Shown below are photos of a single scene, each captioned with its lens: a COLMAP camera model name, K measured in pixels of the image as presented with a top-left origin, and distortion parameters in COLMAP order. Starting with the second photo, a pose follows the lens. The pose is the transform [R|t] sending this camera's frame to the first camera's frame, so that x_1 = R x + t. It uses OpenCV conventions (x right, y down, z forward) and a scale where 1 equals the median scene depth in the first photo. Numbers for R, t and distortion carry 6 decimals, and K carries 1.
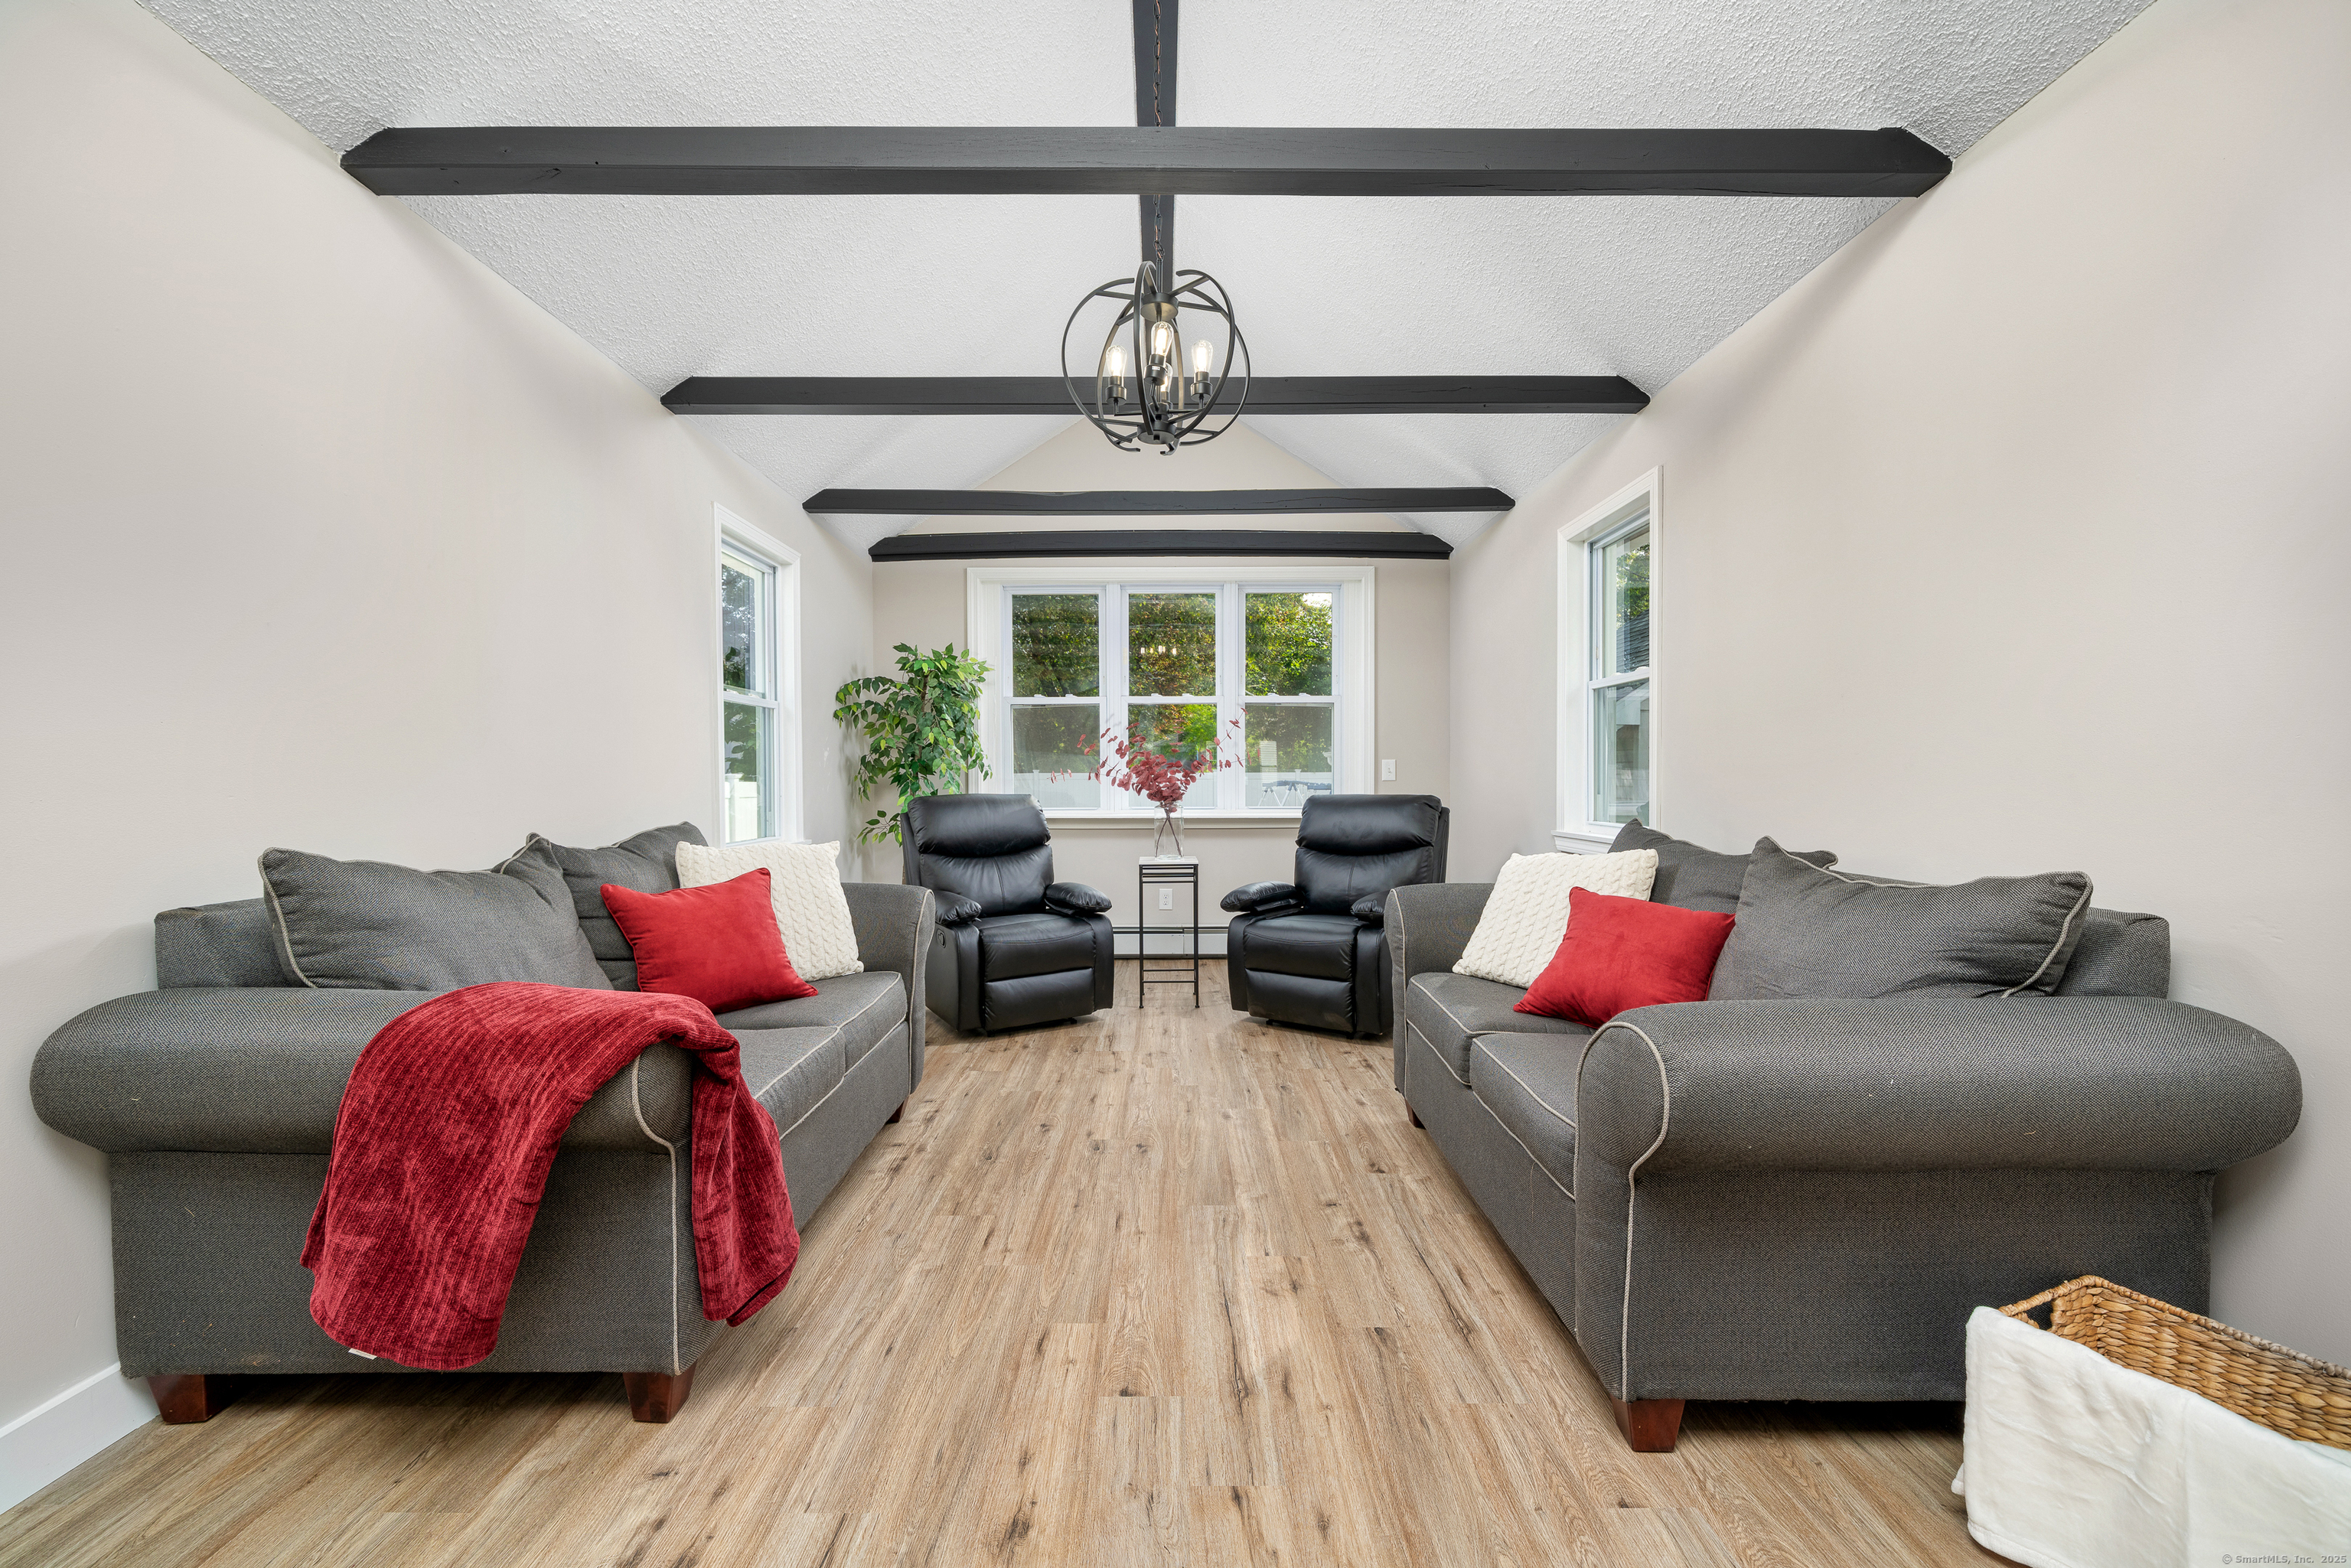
lens RADIAL K [[911.2, 0, 1169.5], [0, 911.2, 798.1], [0, 0, 1]] dist [-0.001948, -0.000163]
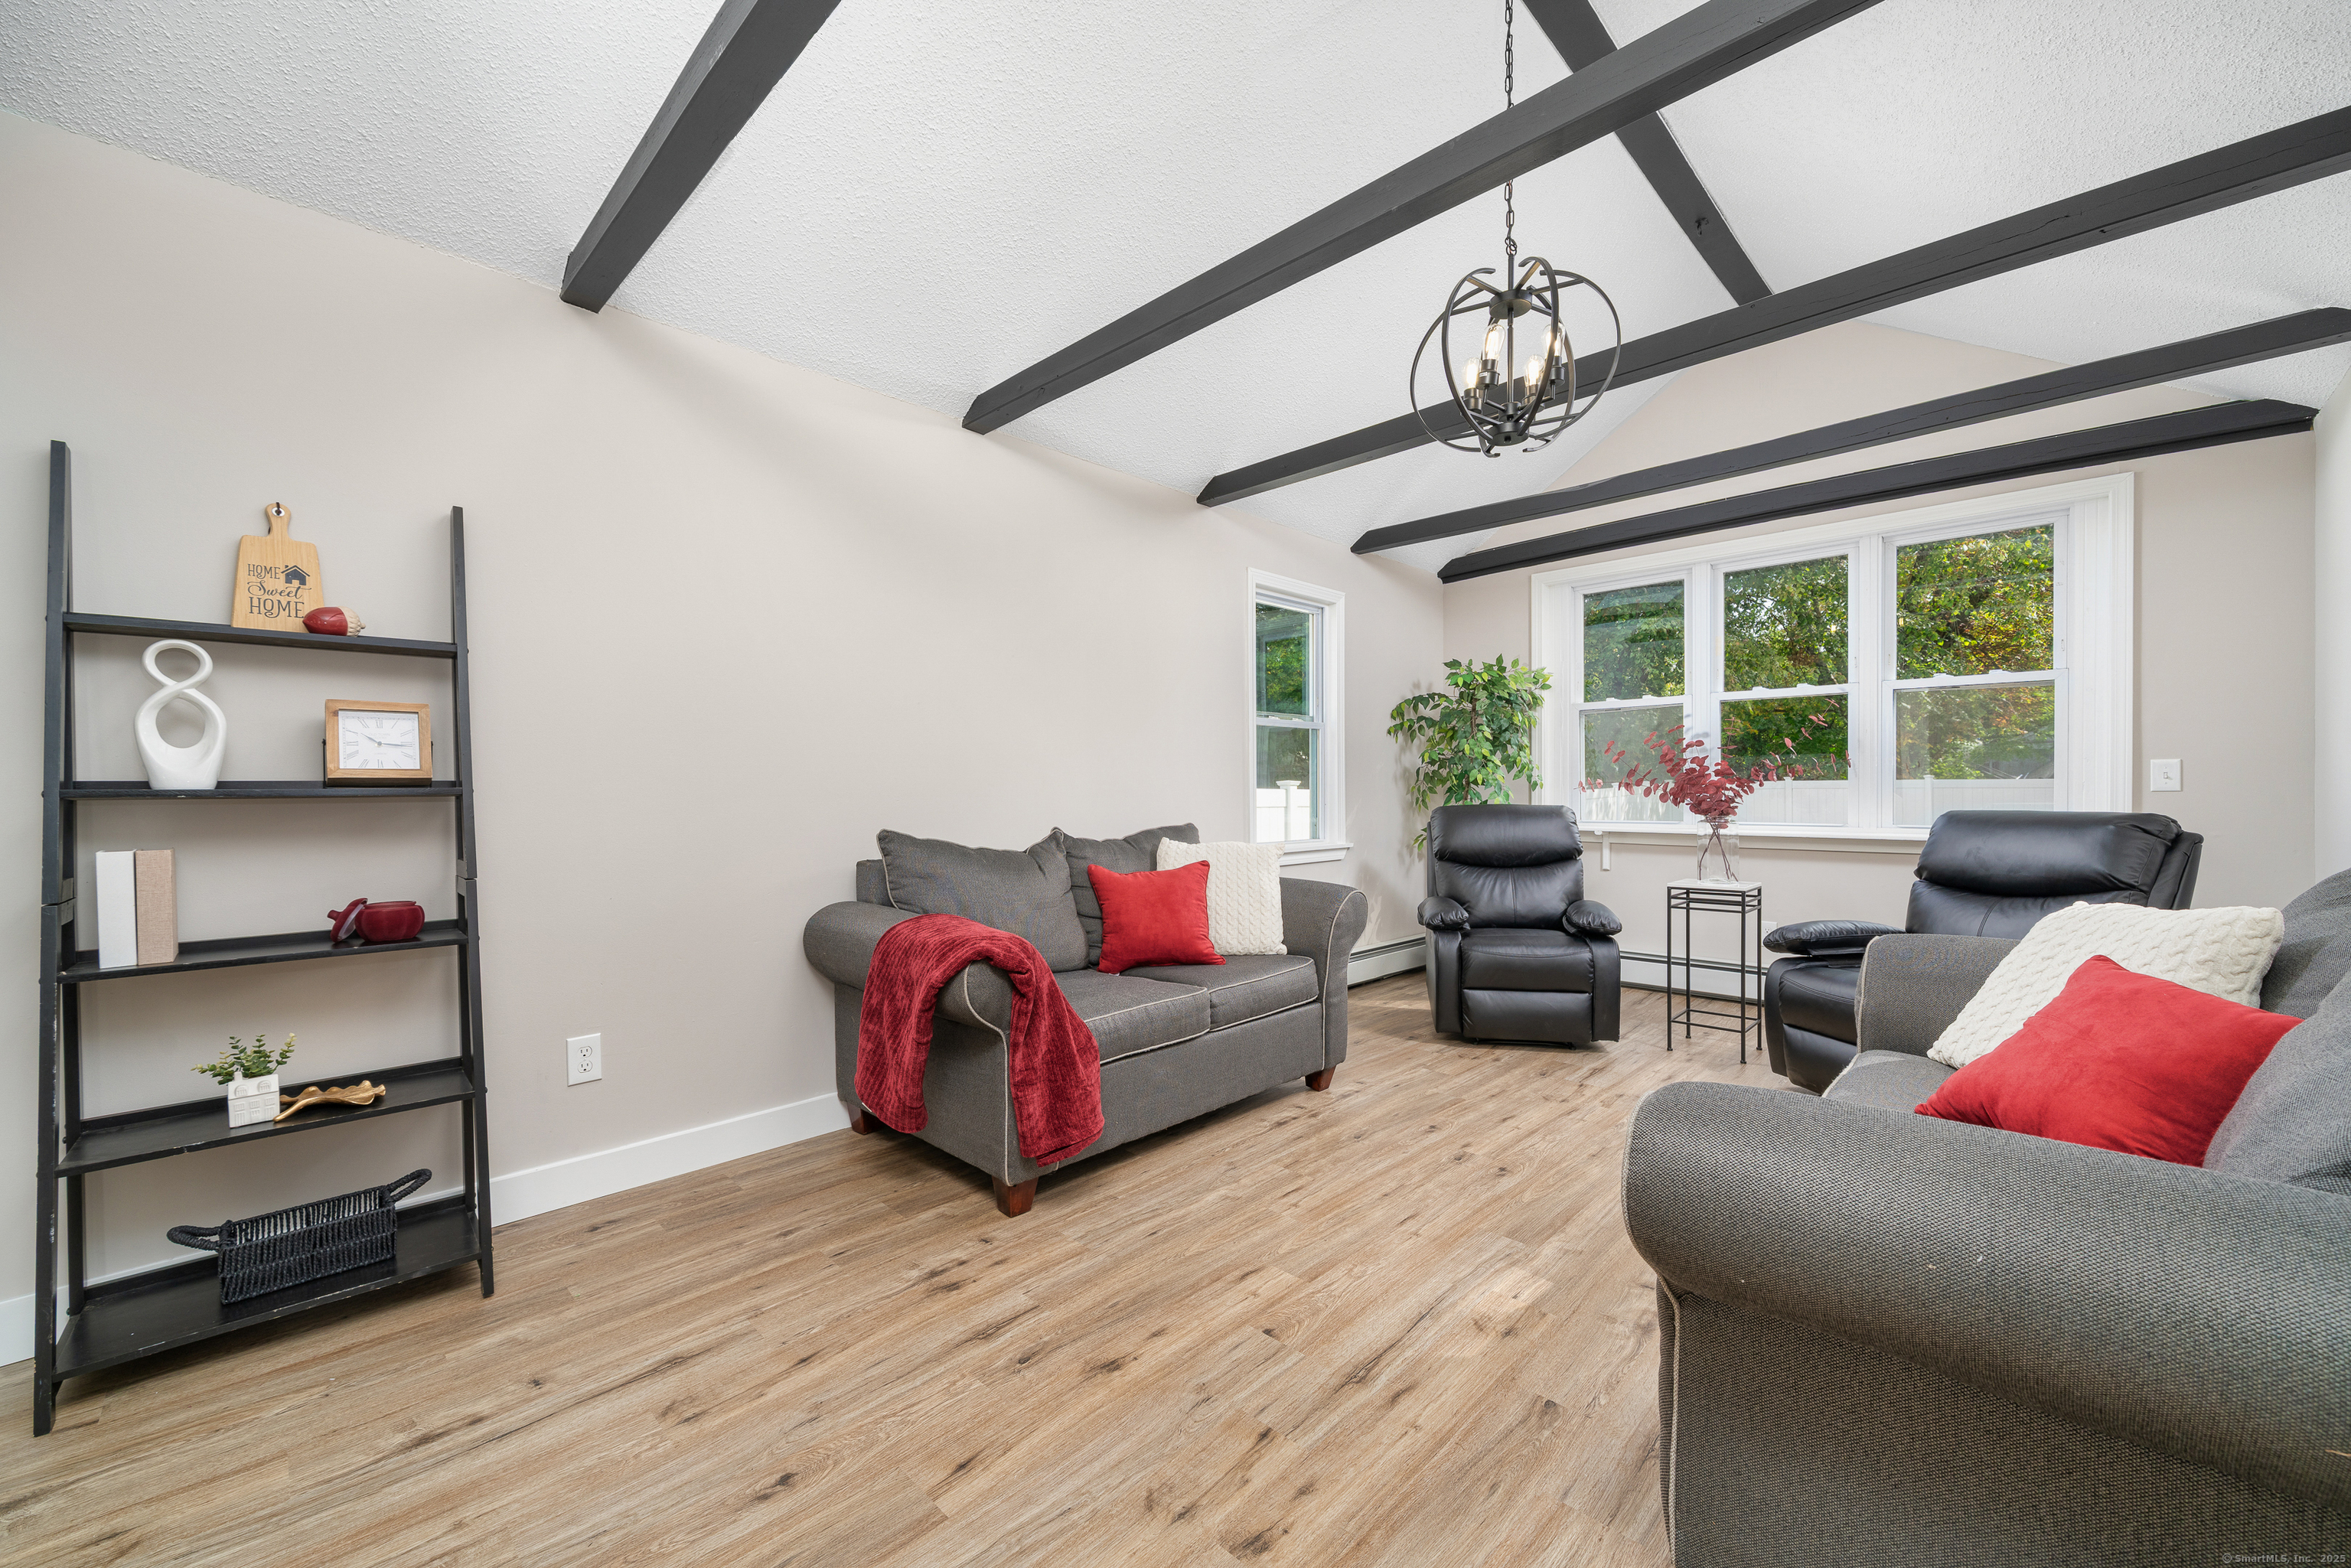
lens RADIAL K [[911.2, 0, 1169.5], [0, 911.2, 798.1], [0, 0, 1]] dist [-0.001948, -0.000163]
pose [[0.708260, 0.005049, -0.705933, 0.340778], [-0.012032, 0.999916, -0.004920, -0.003085], [0.705849, 0.011979, 0.708261, 0.051376]]
